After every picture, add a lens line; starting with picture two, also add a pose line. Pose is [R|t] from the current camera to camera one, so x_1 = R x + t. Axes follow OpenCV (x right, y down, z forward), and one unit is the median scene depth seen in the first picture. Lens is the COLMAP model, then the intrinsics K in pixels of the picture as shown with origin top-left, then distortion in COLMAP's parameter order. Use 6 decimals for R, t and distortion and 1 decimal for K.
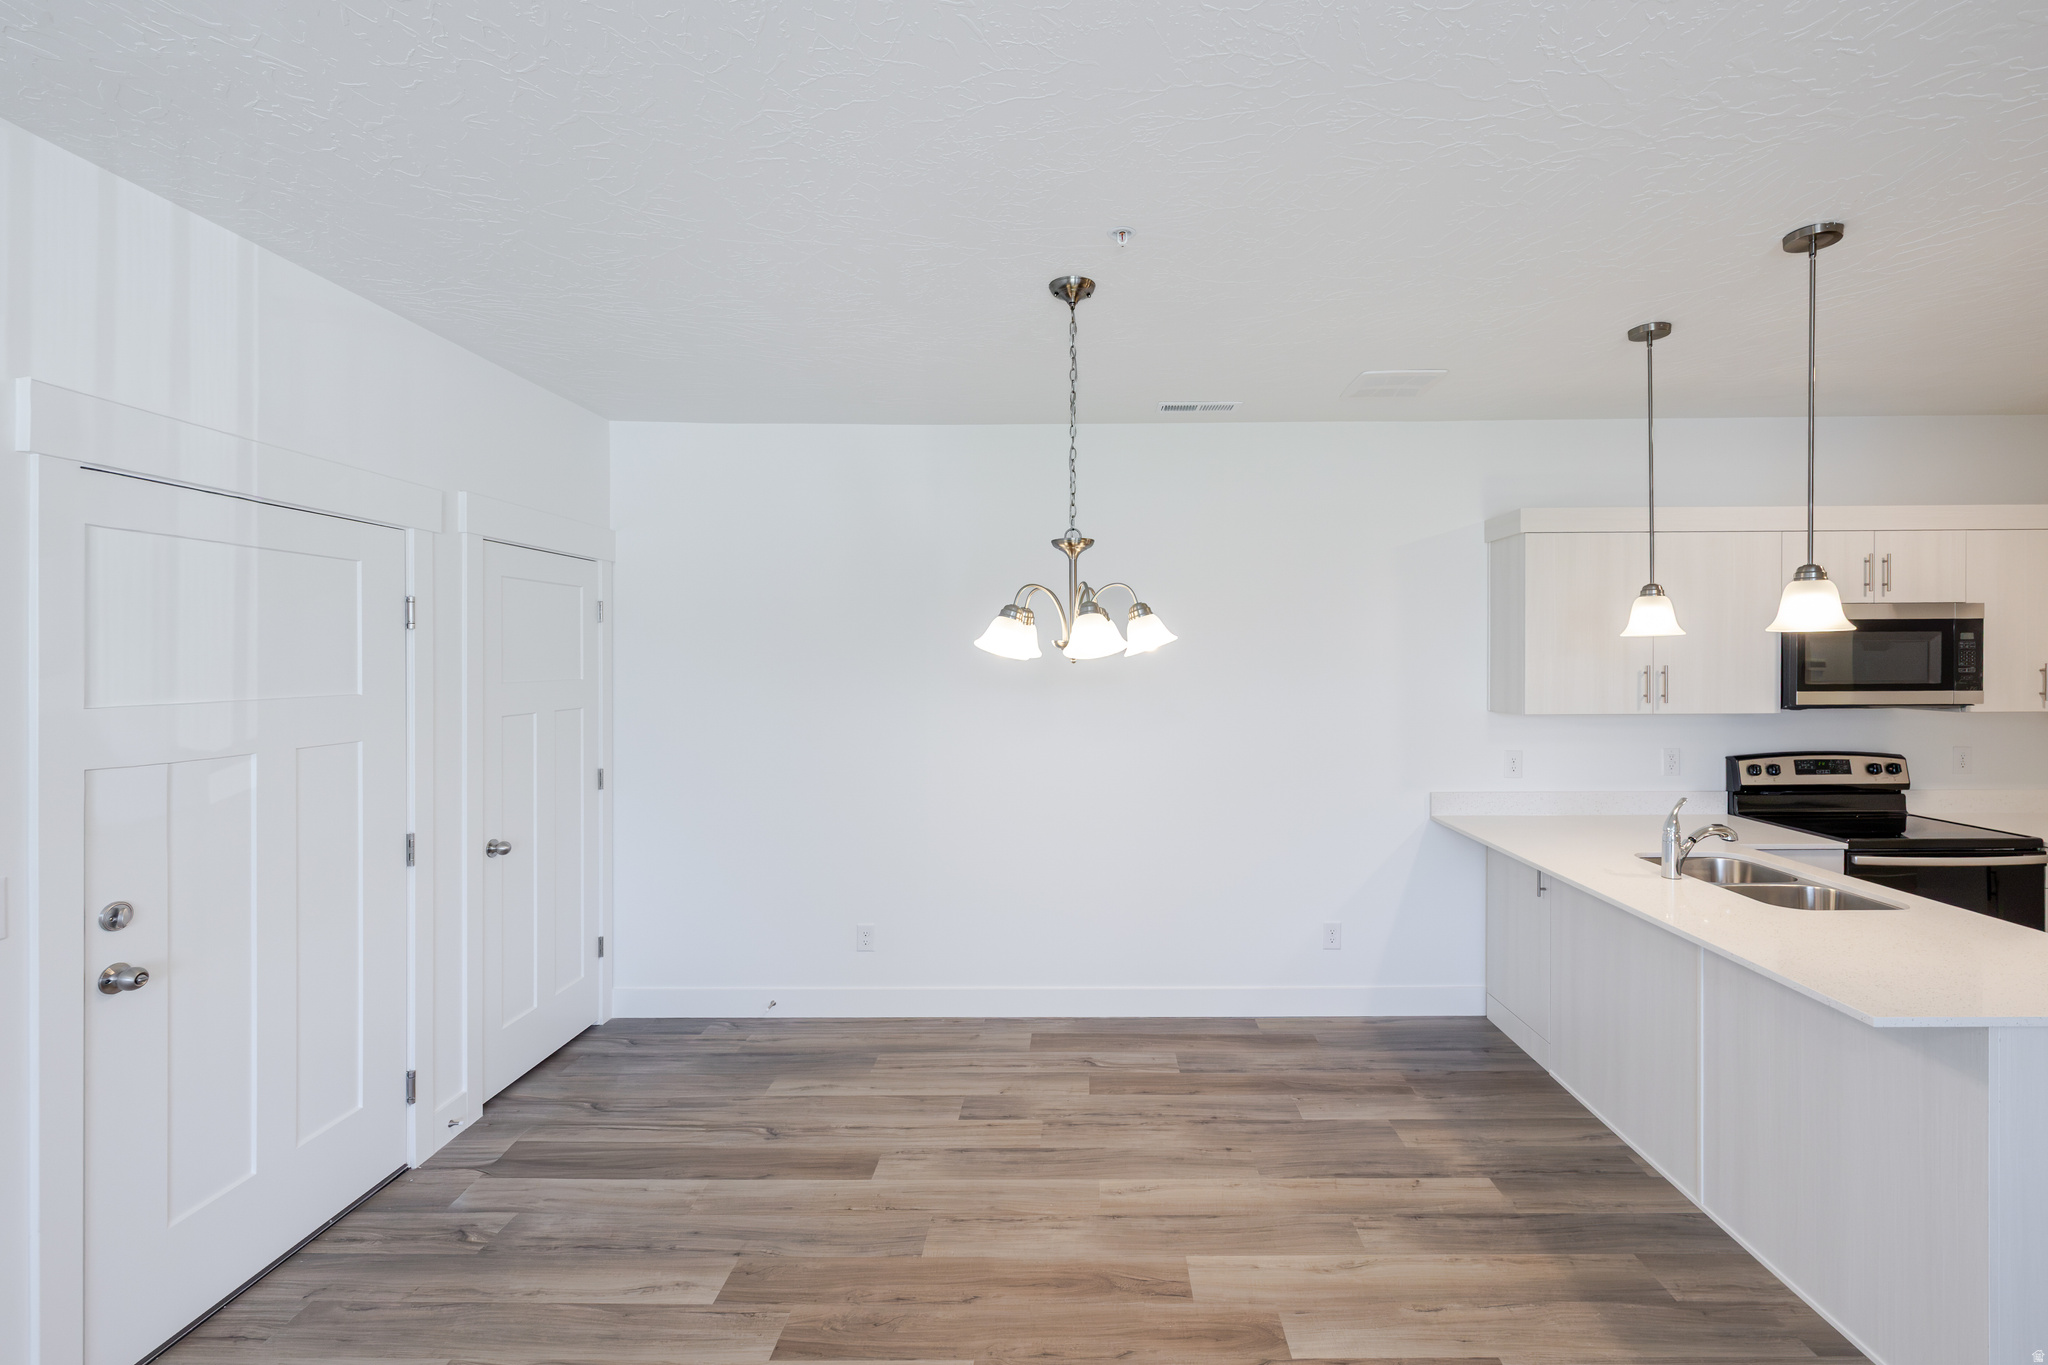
lens RADIAL K [[880.6, 0, 1027.6], [0, 880.6, 662.2], [0, 0, 1]] dist [-0.000234, -0.000074]
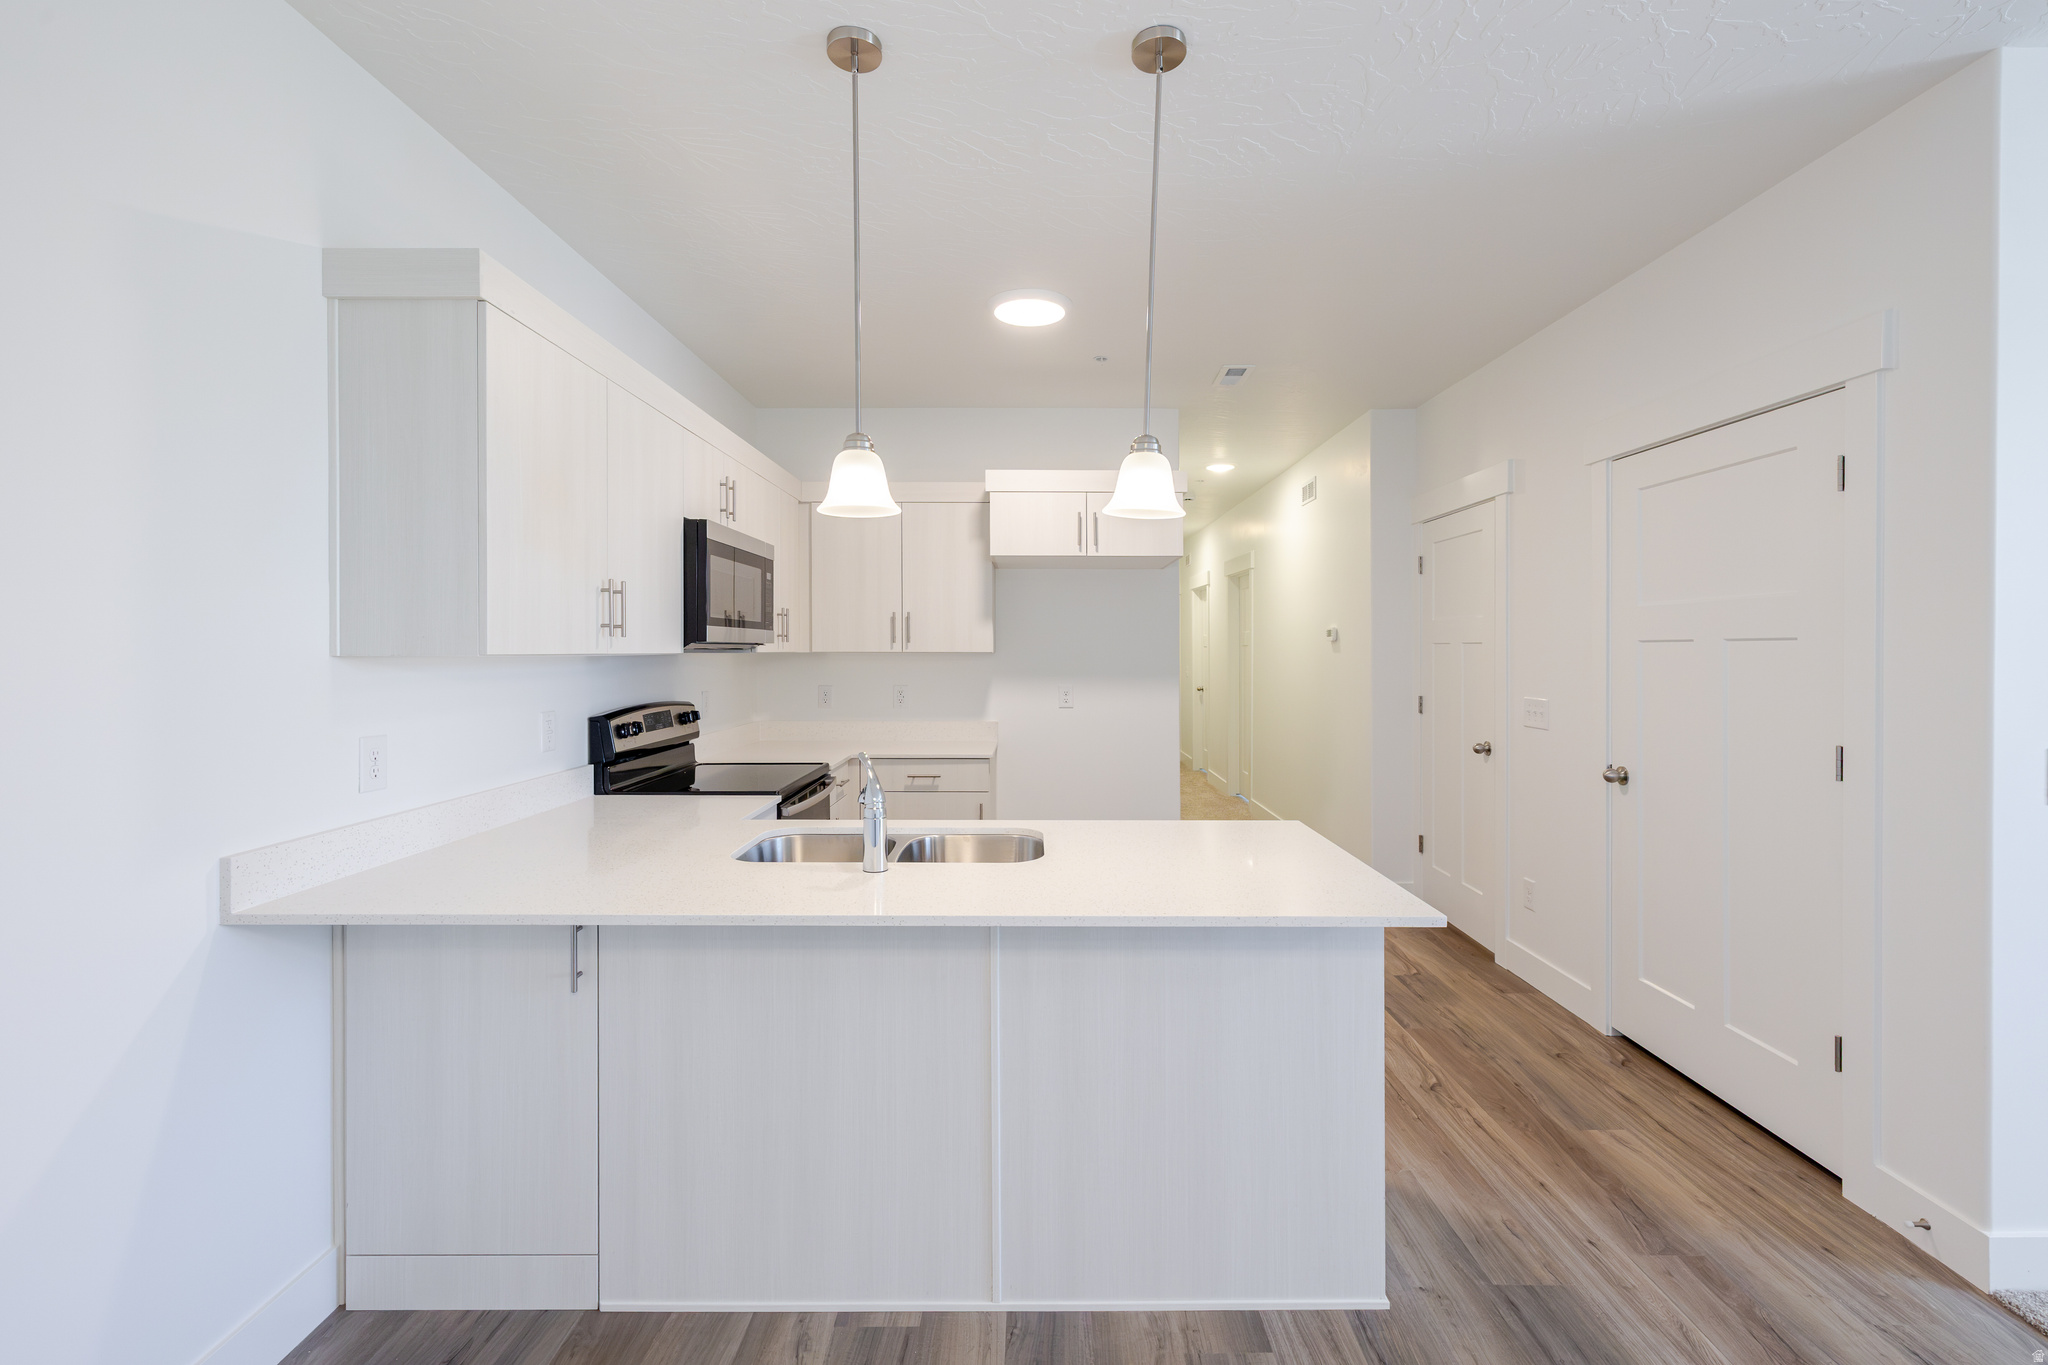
lens RADIAL K [[880.6, 0, 1027.6], [0, 880.6, 662.2], [0, 0, 1]] dist [-0.000234, -0.000074]
pose [[-0.069426, -0.000493, 0.997587, 0.031997], [0.000848, 0.999999, 0.000553, 0.063012], [-0.997587, 0.000885, -0.069425, 0.706185]]
